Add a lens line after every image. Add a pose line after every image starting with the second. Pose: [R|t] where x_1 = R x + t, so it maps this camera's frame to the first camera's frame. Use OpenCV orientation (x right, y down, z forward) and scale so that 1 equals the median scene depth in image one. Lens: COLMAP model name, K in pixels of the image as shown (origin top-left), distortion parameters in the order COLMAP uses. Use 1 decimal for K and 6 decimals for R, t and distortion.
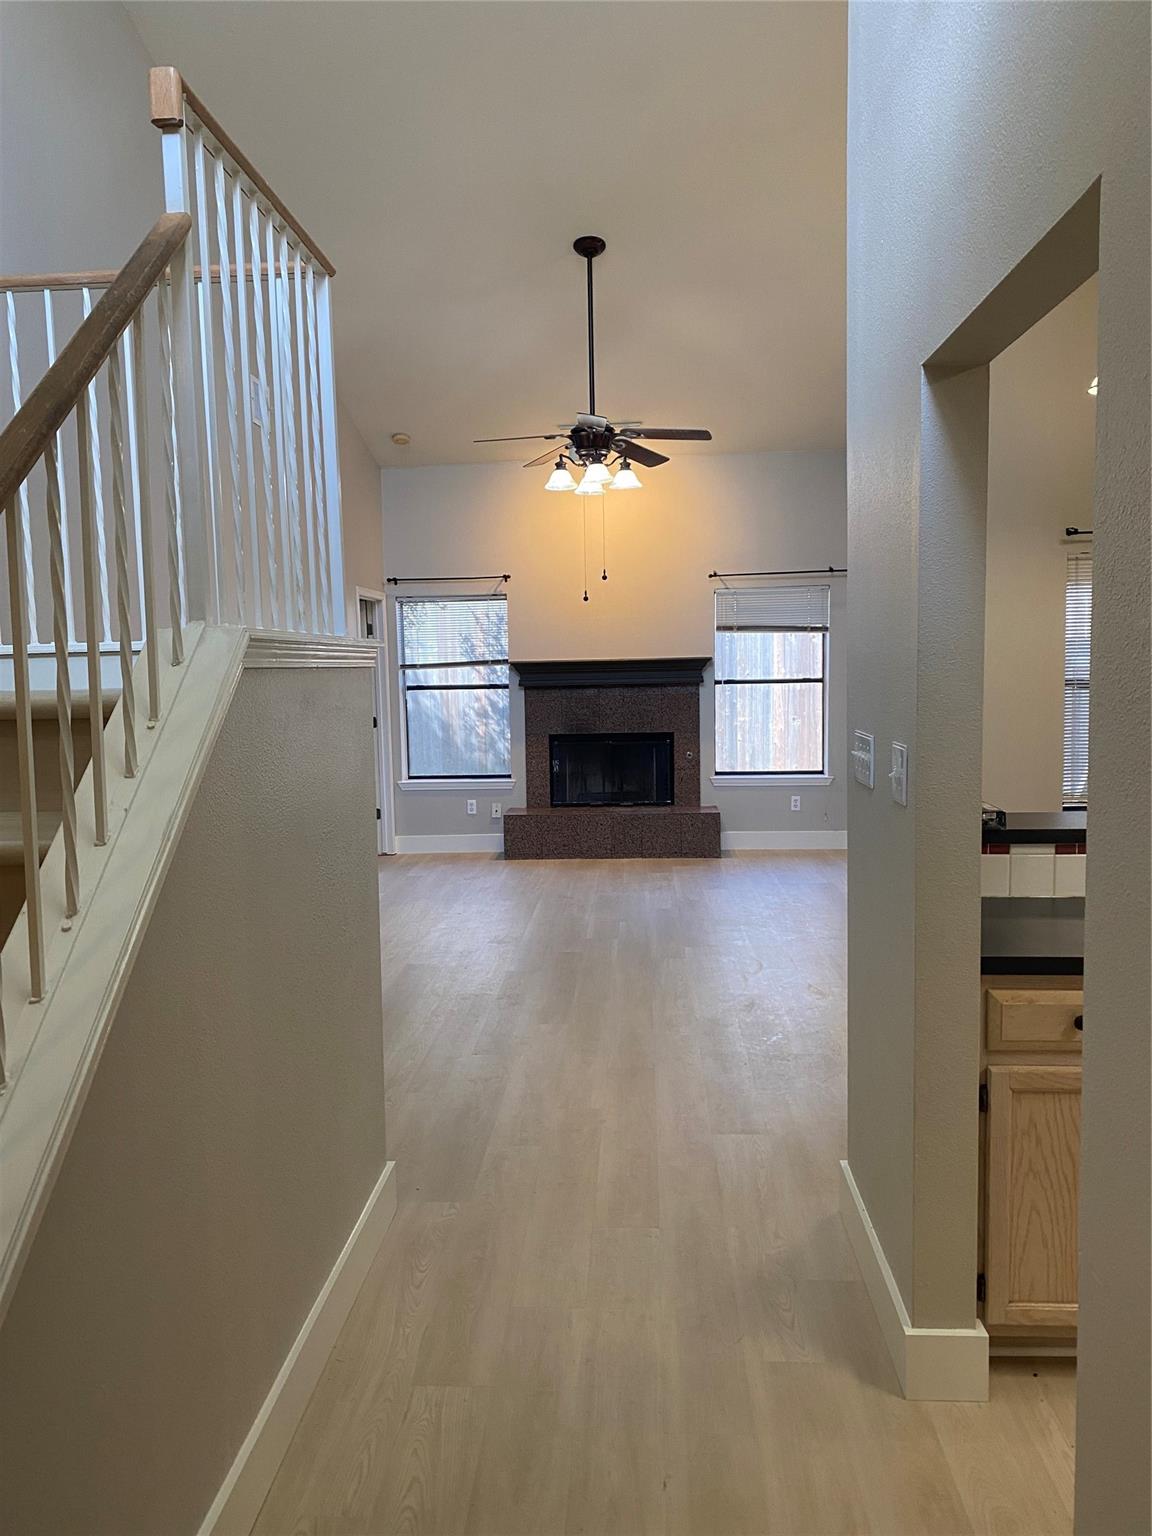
lens RADIAL K [[1108.1, 0, 576.0], [0, 1108.1, 768.0], [0, 0, 1]] dist [0.037240, -0.001213]
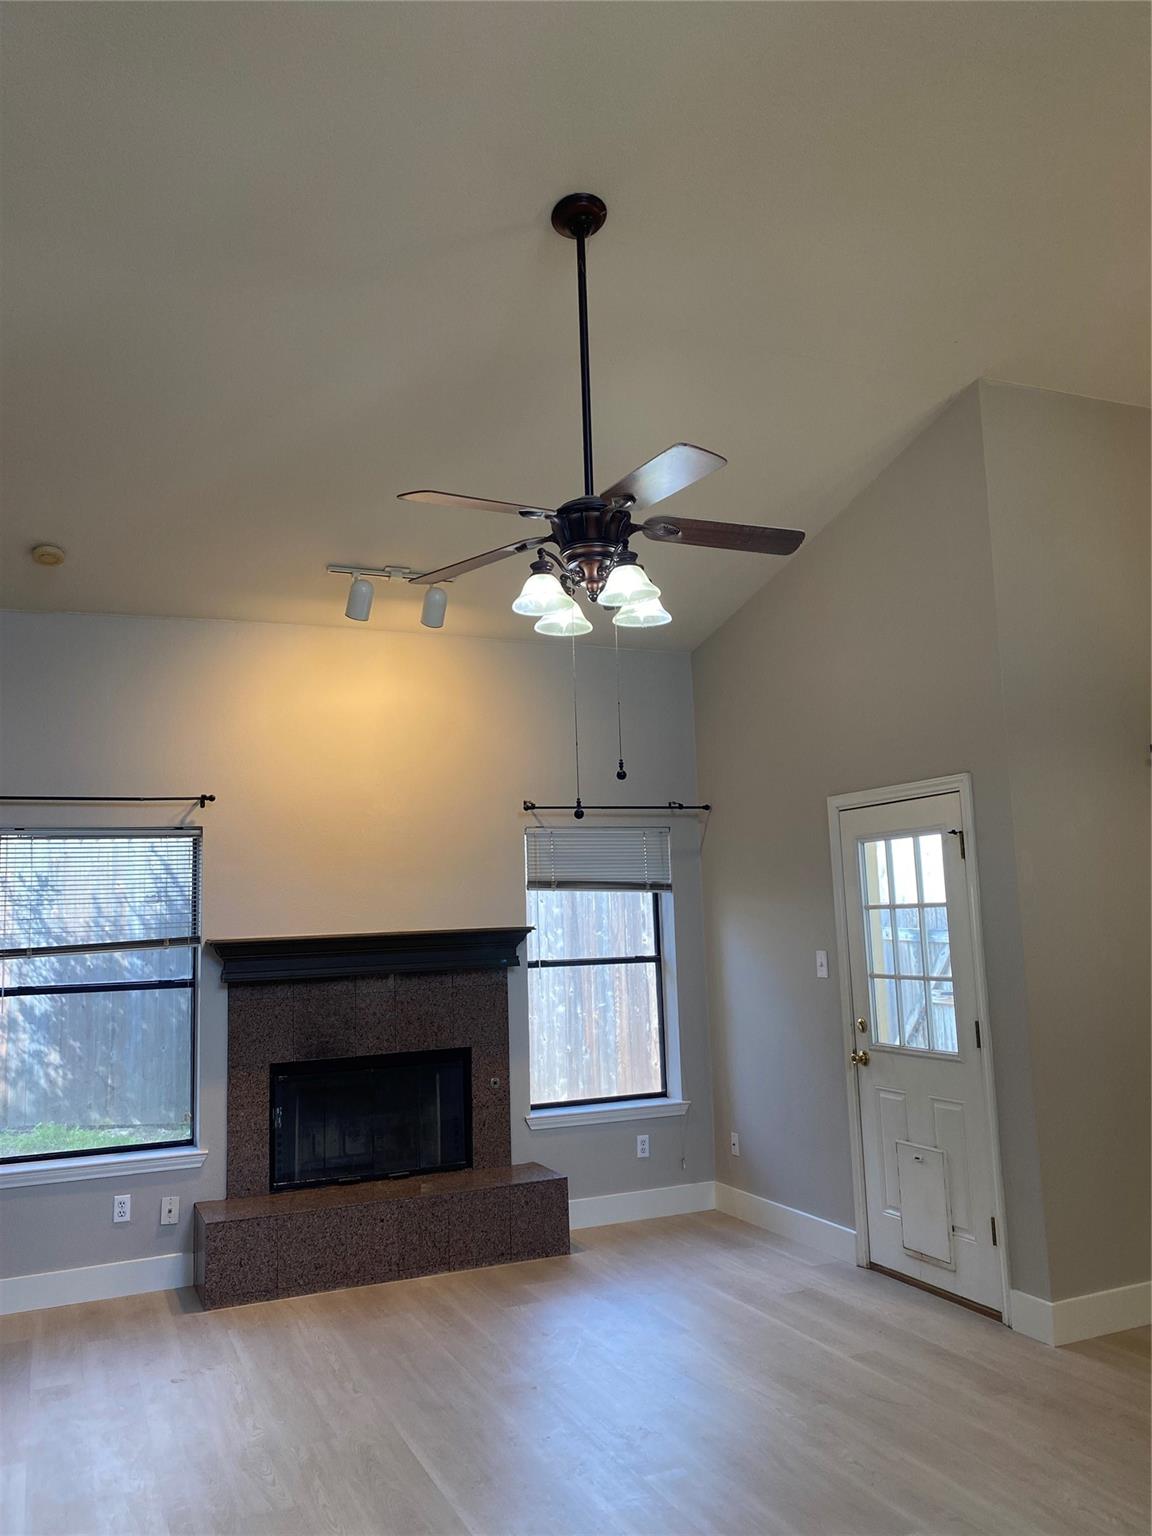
lens RADIAL K [[1173.2, 0, 566.5], [0, 1173.2, 768.2], [0, 0, 1]] dist [0.017732, -0.009117]
pose [[0.894914, 0.048167, 0.443631, -0.168914], [0.059074, 0.972620, -0.224769, -0.033314], [-0.442311, 0.227356, 0.867566, 0.353484]]
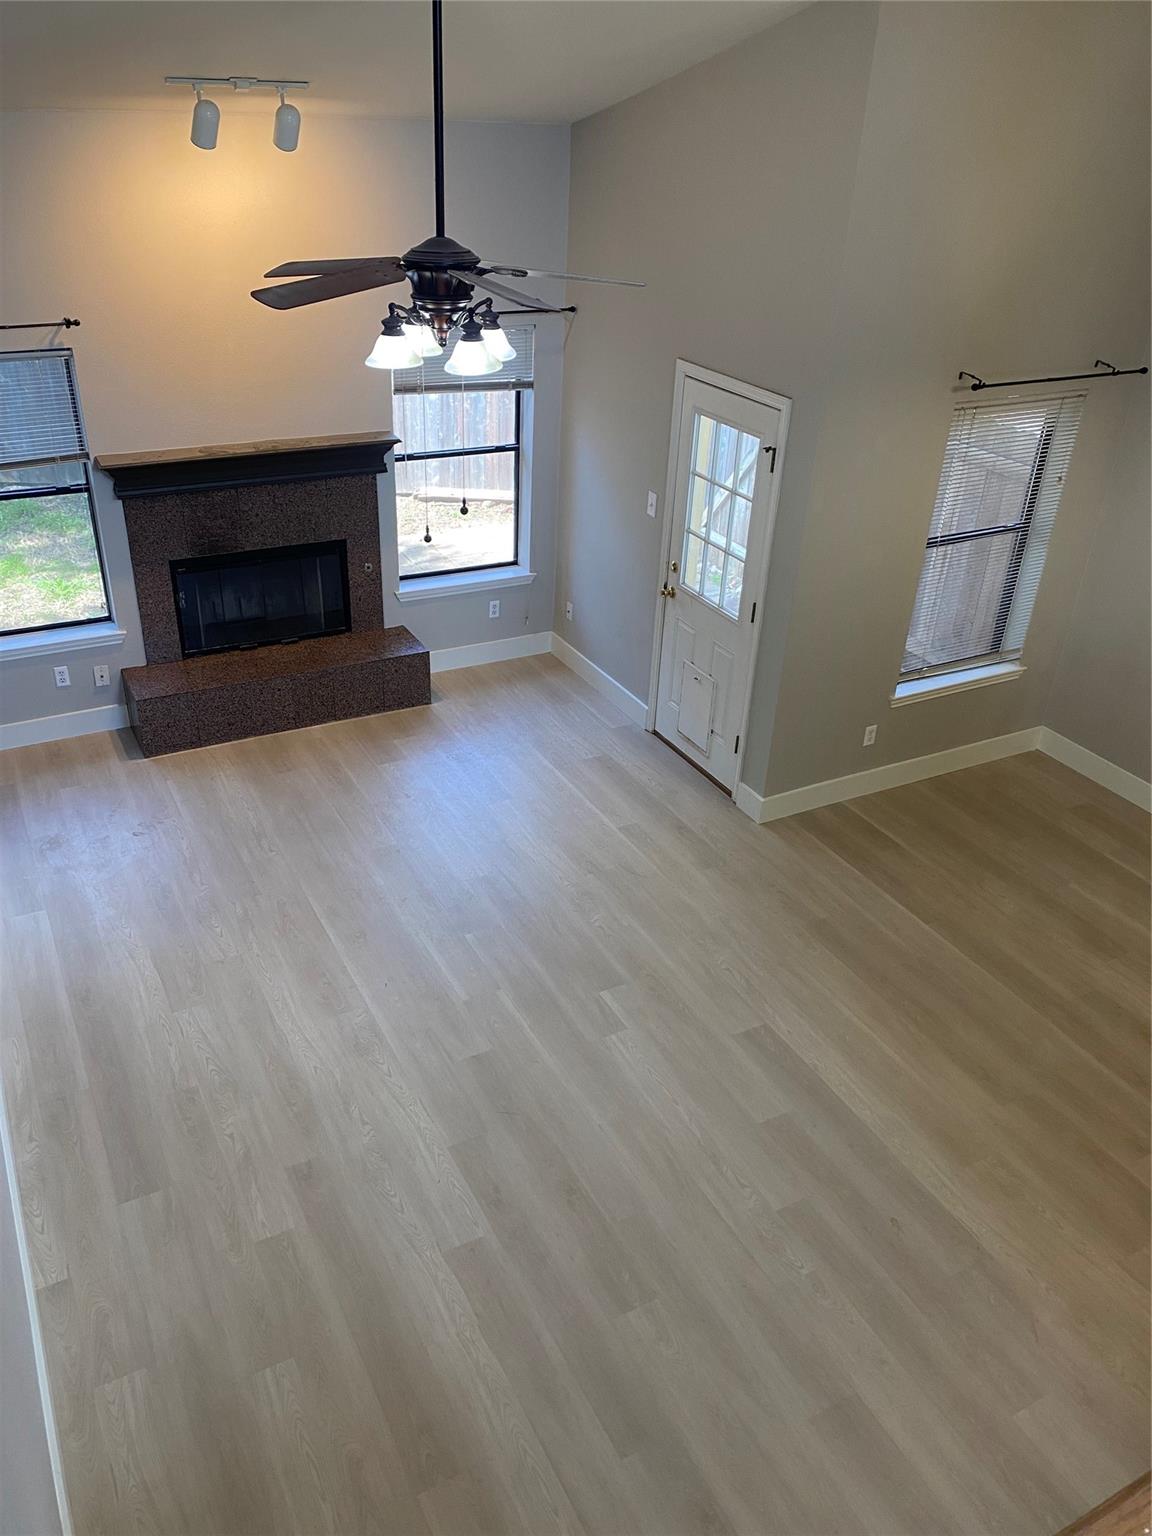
lens RADIAL K [[1151.5, 0, 580.3], [0, 1151.5, 773.8], [0, 0, 1]] dist [0.044064, -0.116528]
pose [[0.849132, -0.213576, 0.483073, -0.181551], [-0.009360, 0.908371, 0.418060, -0.211171], [-0.528097, -0.359510, 0.769328, 0.275262]]
